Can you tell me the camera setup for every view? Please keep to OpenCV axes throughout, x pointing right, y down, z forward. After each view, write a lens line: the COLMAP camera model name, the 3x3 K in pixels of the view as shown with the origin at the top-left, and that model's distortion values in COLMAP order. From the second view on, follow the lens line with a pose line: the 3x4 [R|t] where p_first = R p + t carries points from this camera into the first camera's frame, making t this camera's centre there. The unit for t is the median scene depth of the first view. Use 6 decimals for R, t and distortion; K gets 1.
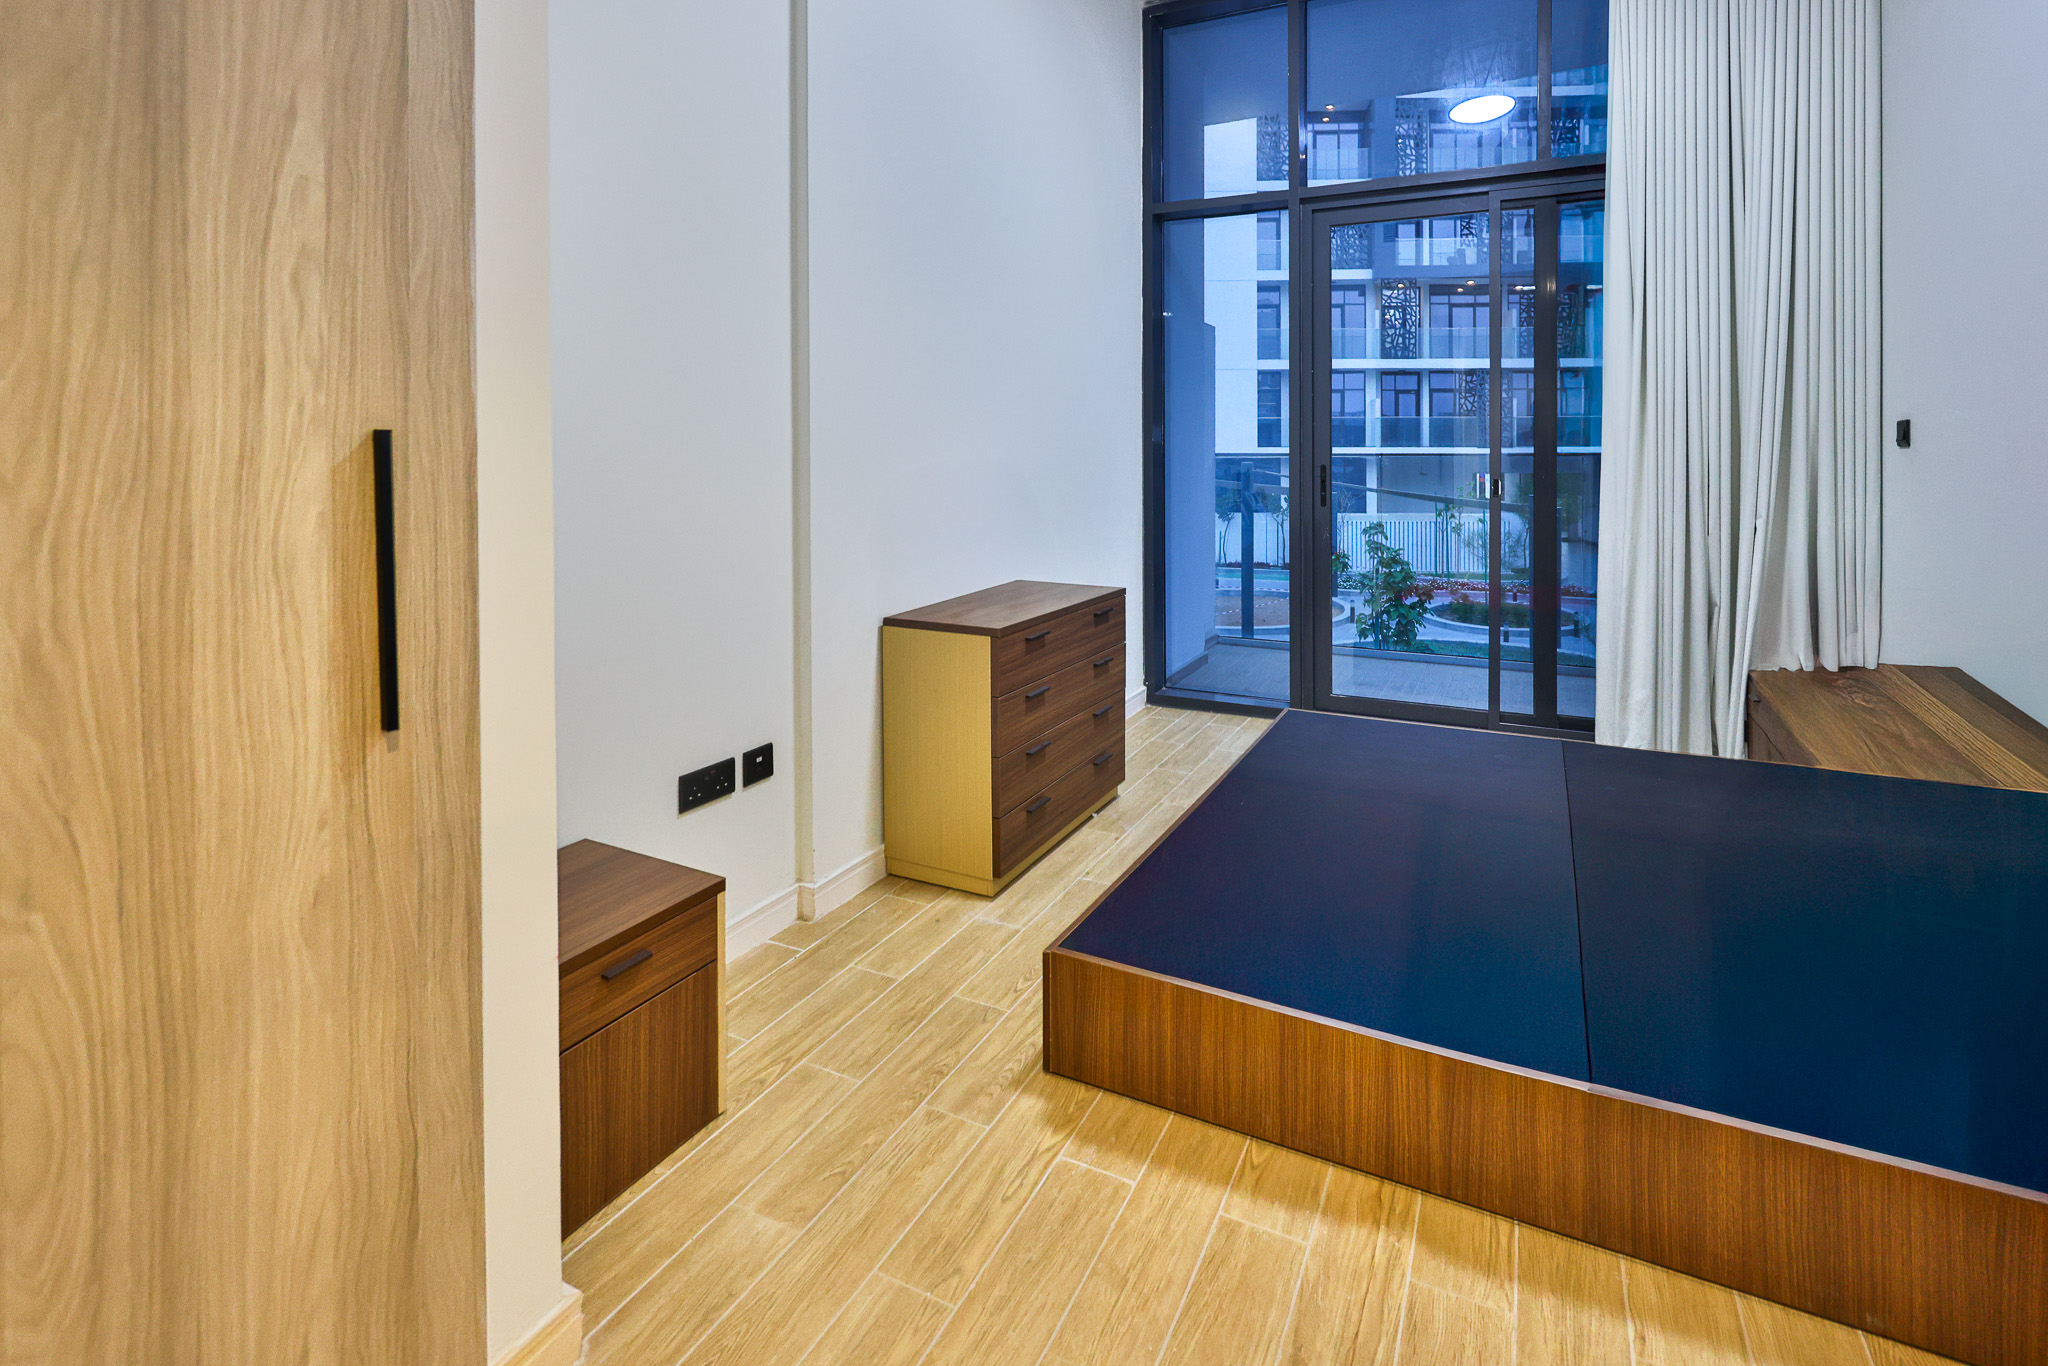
lens RADIAL K [[868.7, 0, 1019.1], [0, 868.7, 608.2], [0, 0, 1]] dist [0.000687, 0.000164]
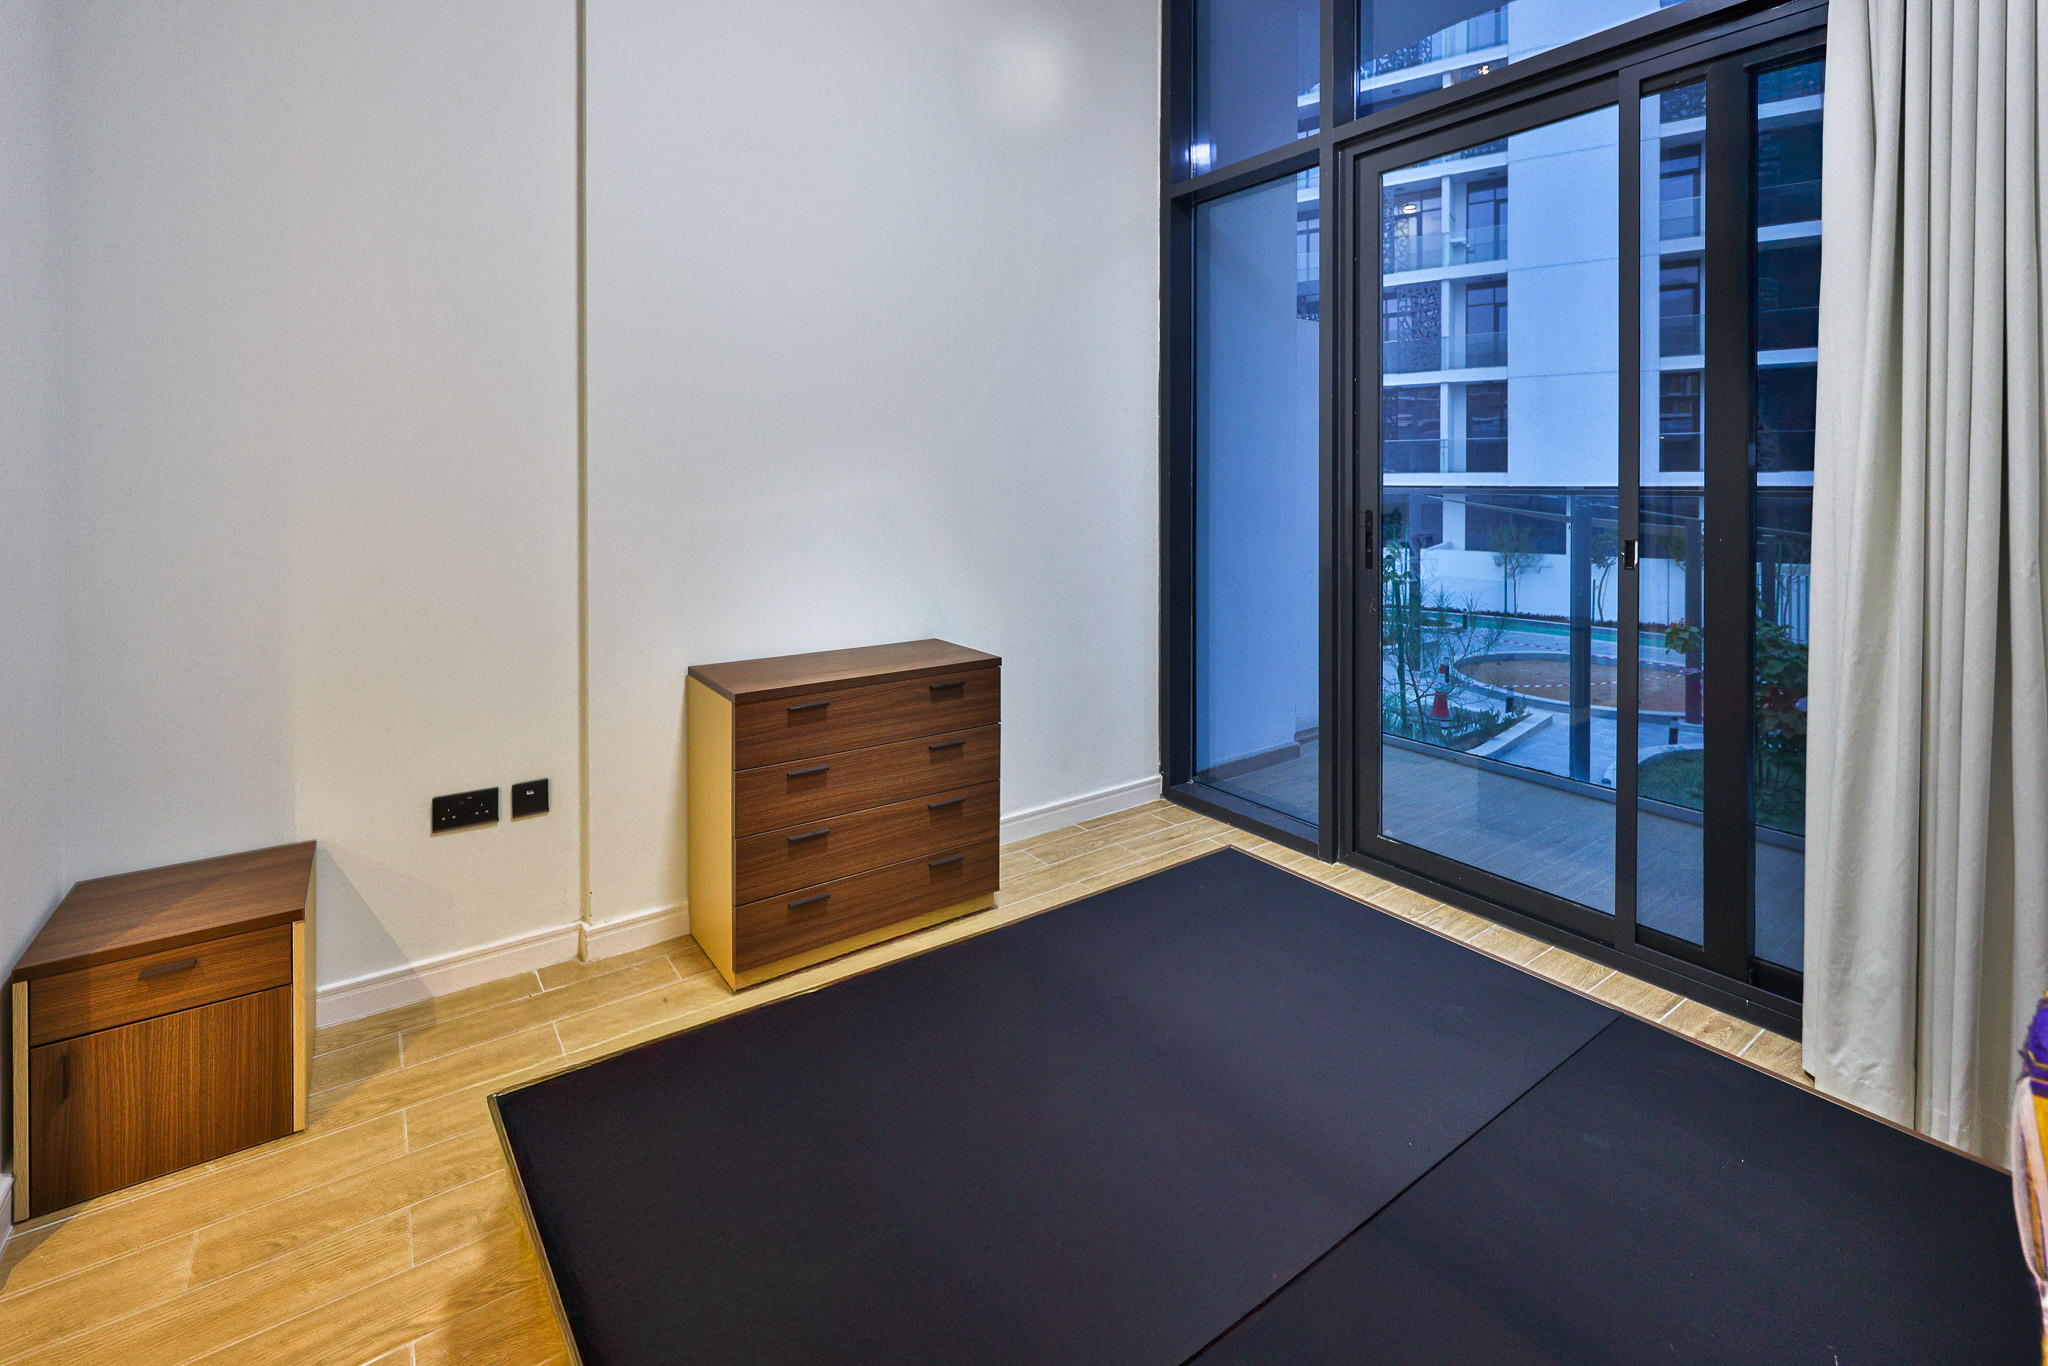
lens RADIAL K [[840.0, 0, 866.8], [0, 840.0, 607.7], [0, 0, 1]] dist [-0.000129, 0.000342]
pose [[0.866856, 0.072039, -0.493327, 0.490546], [-0.085391, 0.996337, -0.004553, -0.069676], [0.491192, 0.046073, 0.869832, 0.300835]]
